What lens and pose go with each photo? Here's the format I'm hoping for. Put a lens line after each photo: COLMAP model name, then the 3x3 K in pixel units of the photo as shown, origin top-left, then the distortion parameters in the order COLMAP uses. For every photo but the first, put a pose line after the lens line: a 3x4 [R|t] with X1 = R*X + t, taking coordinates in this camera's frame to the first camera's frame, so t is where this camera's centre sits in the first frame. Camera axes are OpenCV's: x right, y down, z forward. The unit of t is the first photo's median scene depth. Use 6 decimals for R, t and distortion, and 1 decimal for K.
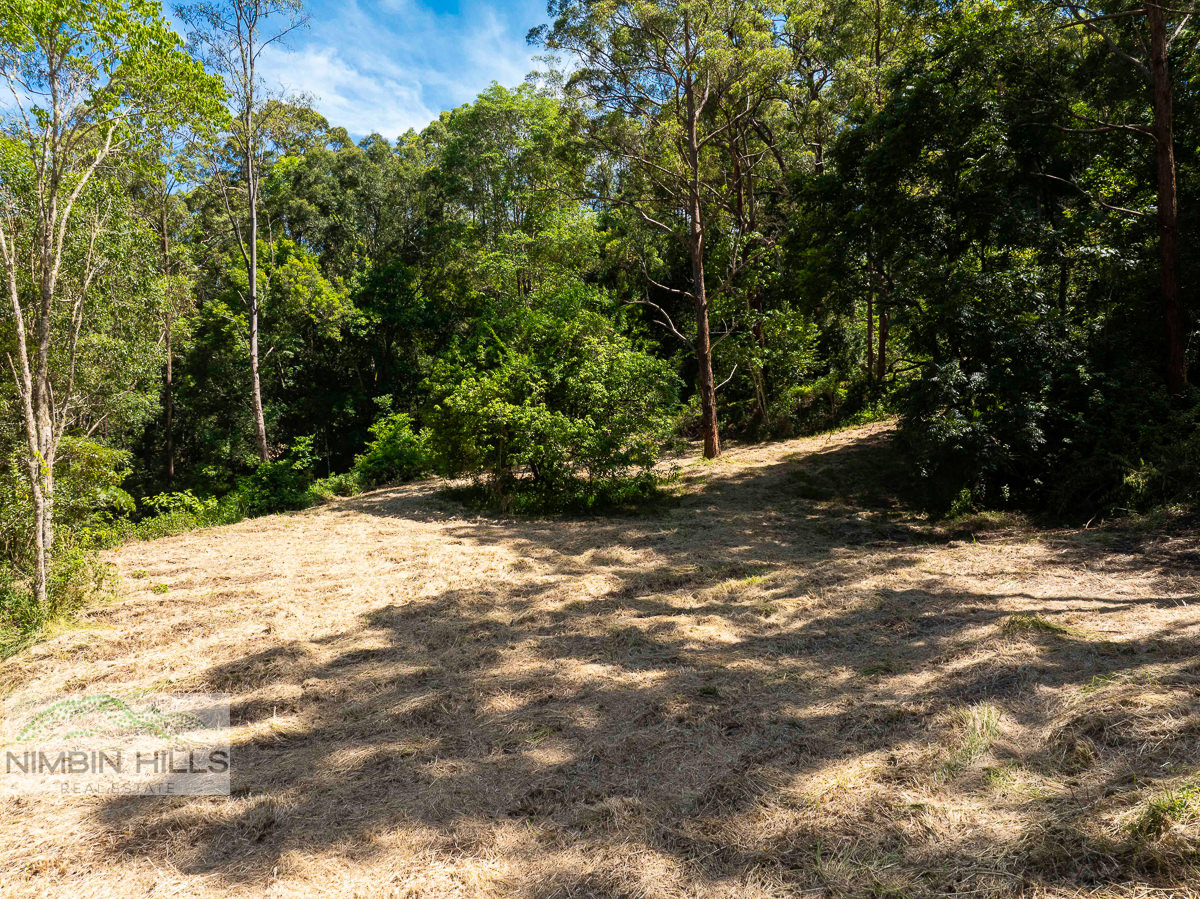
lens RADIAL K [[831.9, 0, 627.8], [0, 831.9, 424.6], [0, 0, 1]] dist [-0.041783, -0.002831]
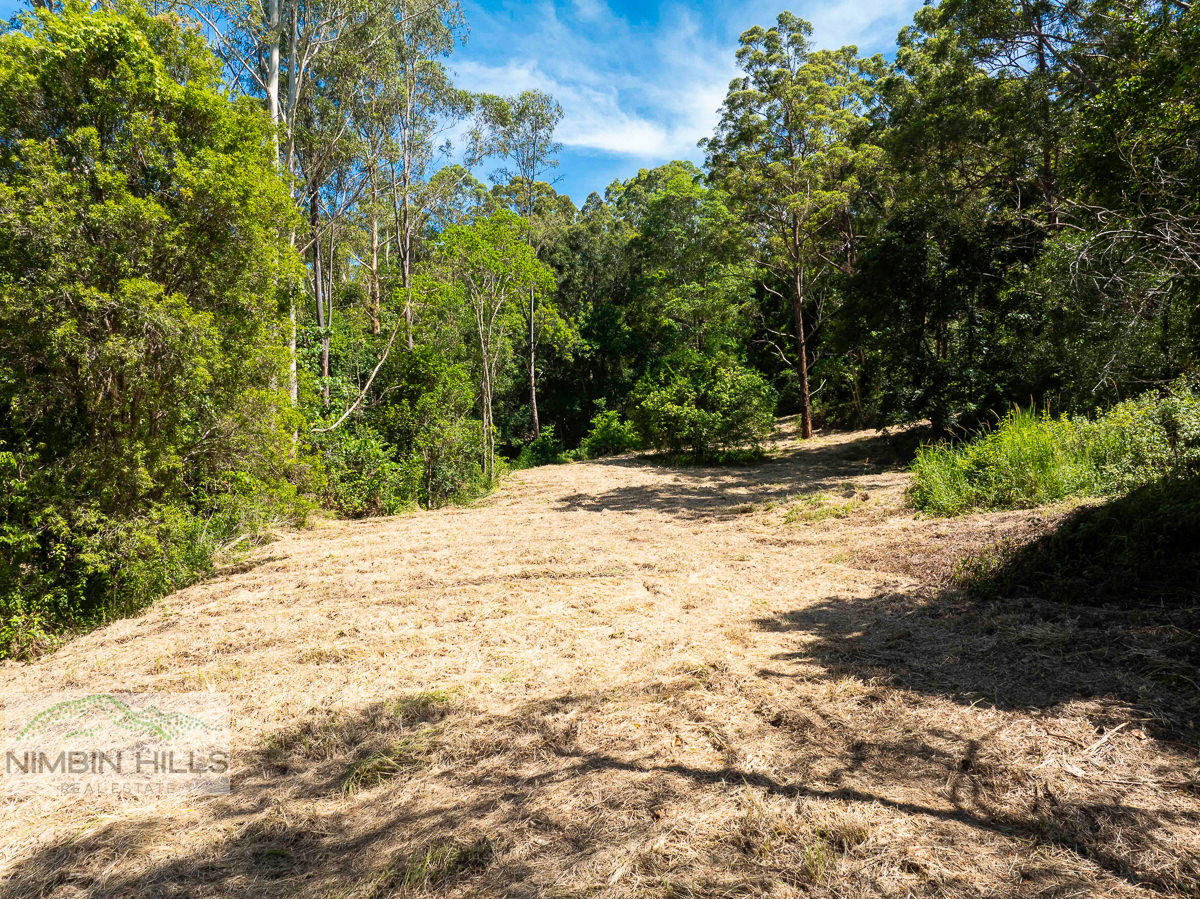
lens RADIAL K [[831.9, 0, 599.0], [0, 831.9, 449.0], [0, 0, 1]] dist [-0.041783, -0.002831]
pose [[0.965084, 0.015959, -0.261454, 0.113146], [-0.007963, 0.999468, 0.031615, 0.009881], [0.261820, -0.028429, 0.964698, -0.533048]]
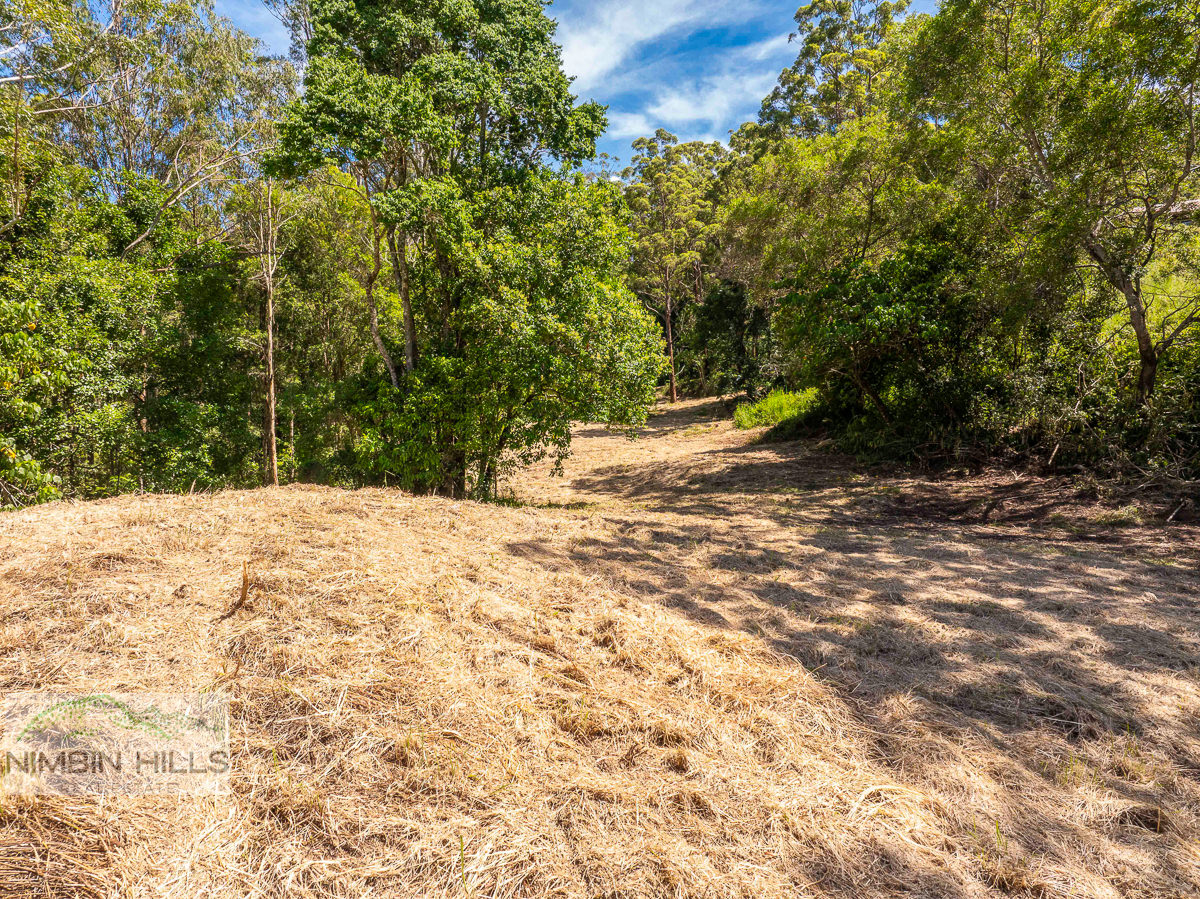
lens RADIAL K [[831.9, 0, 598.0], [0, 831.9, 443.8], [0, 0, 1]] dist [-0.041783, -0.002831]
pose [[0.997484, 0.011971, -0.069872, 0.044308], [-0.007537, 0.997961, 0.063384, 0.003864], [0.070488, -0.062698, 0.995540, -1.296544]]
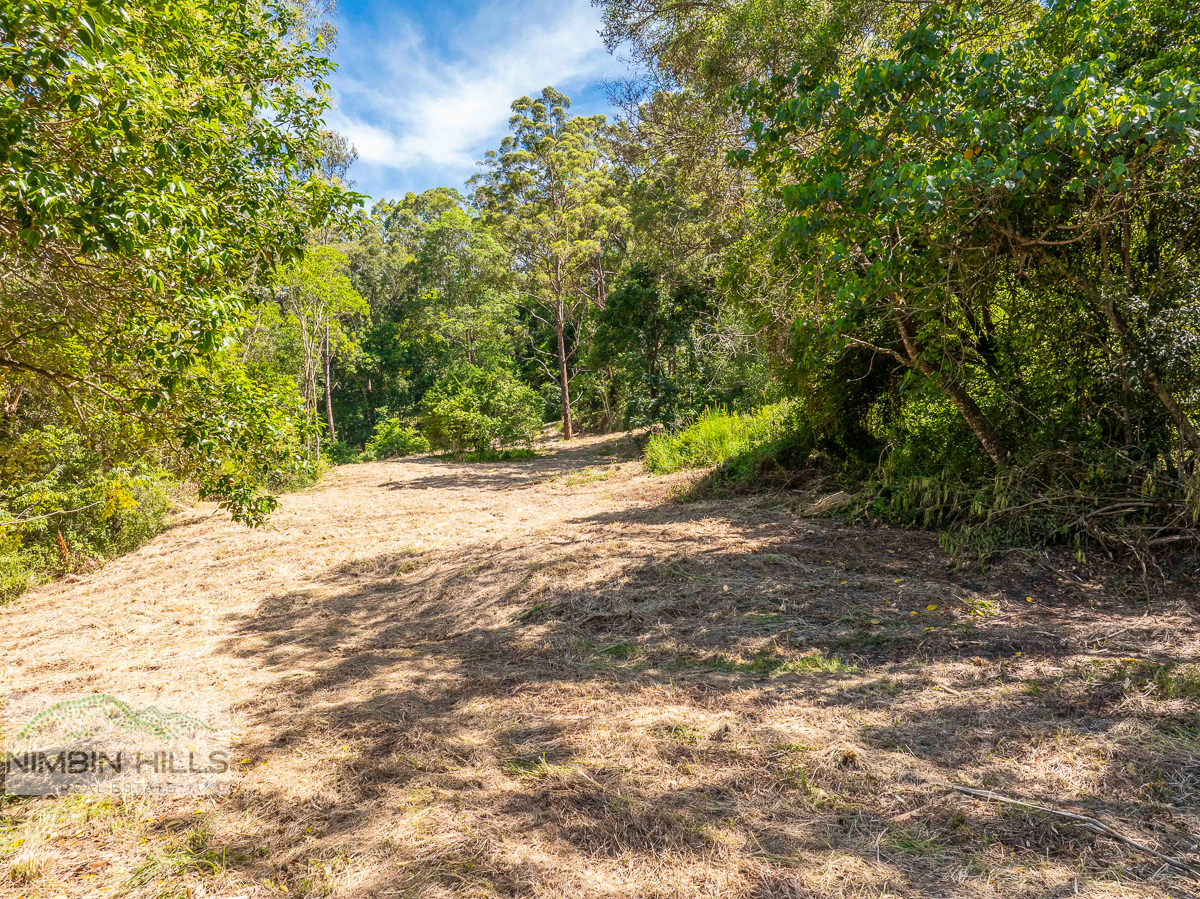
lens RADIAL K [[831.9, 0, 604.3], [0, 831.9, 446.6], [0, 0, 1]] dist [-0.041783, -0.002831]
pose [[0.999274, 0.003008, 0.037978, 0.095488], [-0.003463, 0.999923, 0.011903, 0.026243], [-0.037939, -0.012026, 0.999208, -0.783753]]
